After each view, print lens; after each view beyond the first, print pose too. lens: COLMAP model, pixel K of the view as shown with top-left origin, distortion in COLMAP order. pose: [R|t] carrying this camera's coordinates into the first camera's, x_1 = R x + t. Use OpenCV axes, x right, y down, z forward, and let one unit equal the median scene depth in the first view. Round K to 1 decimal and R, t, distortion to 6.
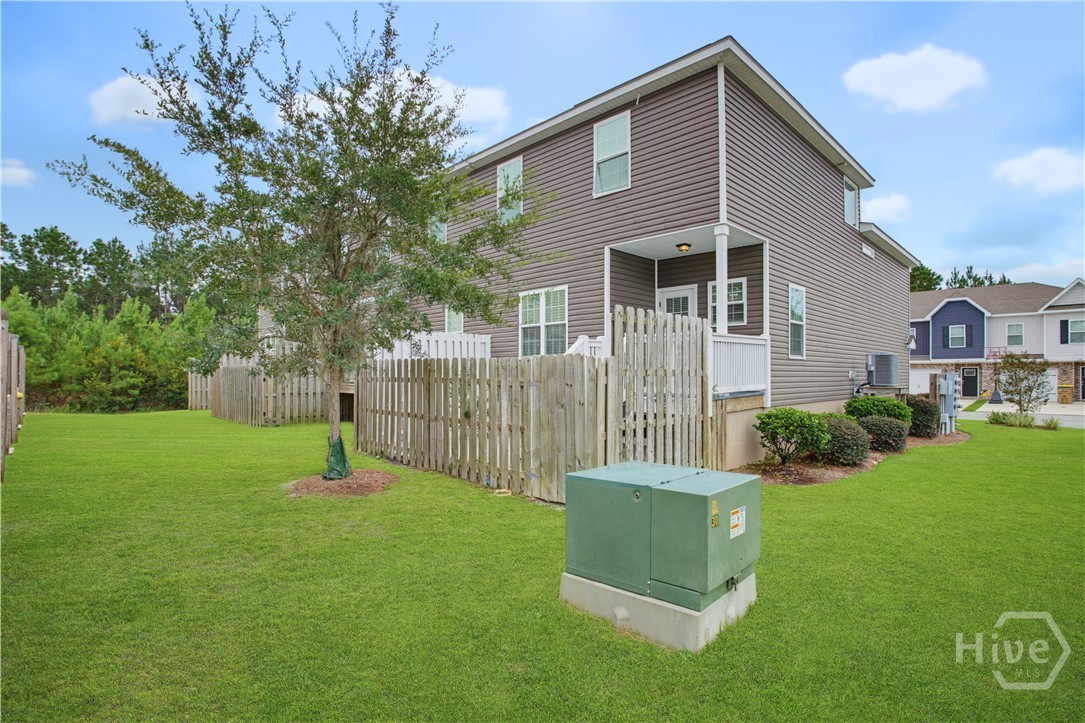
lens RADIAL K [[543.9, 0, 542.5], [0, 543.9, 379.0], [0, 0, 1]] dist [0.000801, 0.000314]
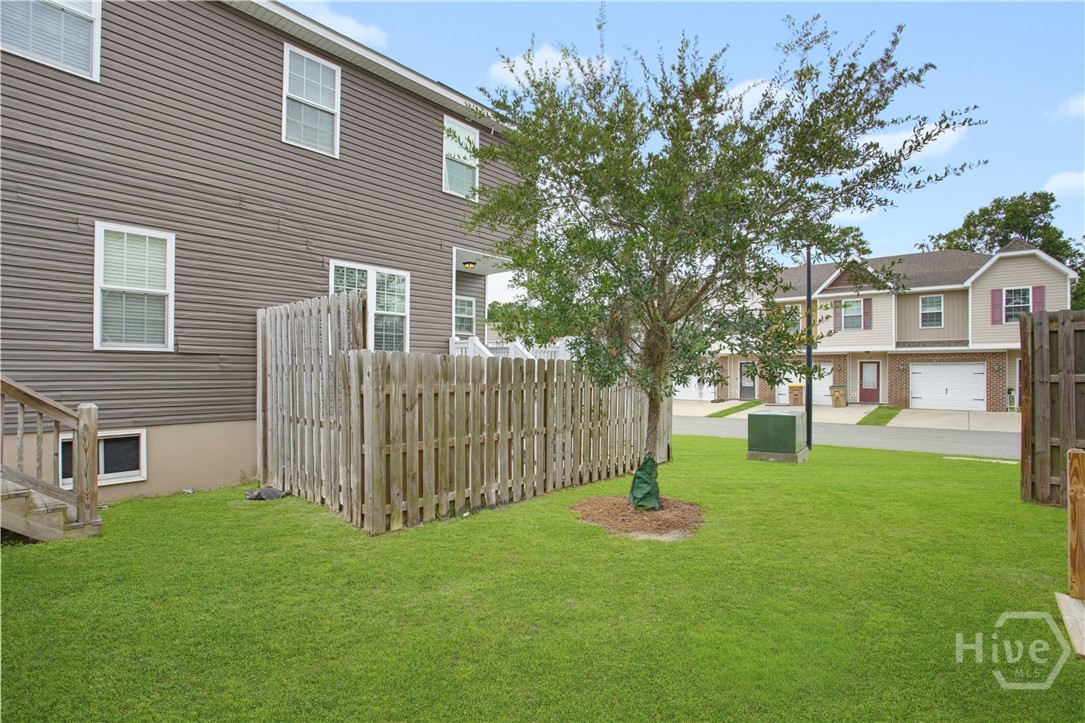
lens RADIAL K [[543.9, 0, 542.5], [0, 543.9, 379.0], [0, 0, 1]] dist [0.000801, 0.000314]
pose [[-0.056329, -0.005132, 0.998399, -0.823827], [0.000057, 0.999987, 0.005143, -0.006786], [-0.998412, 0.000346, -0.056328, 0.832983]]
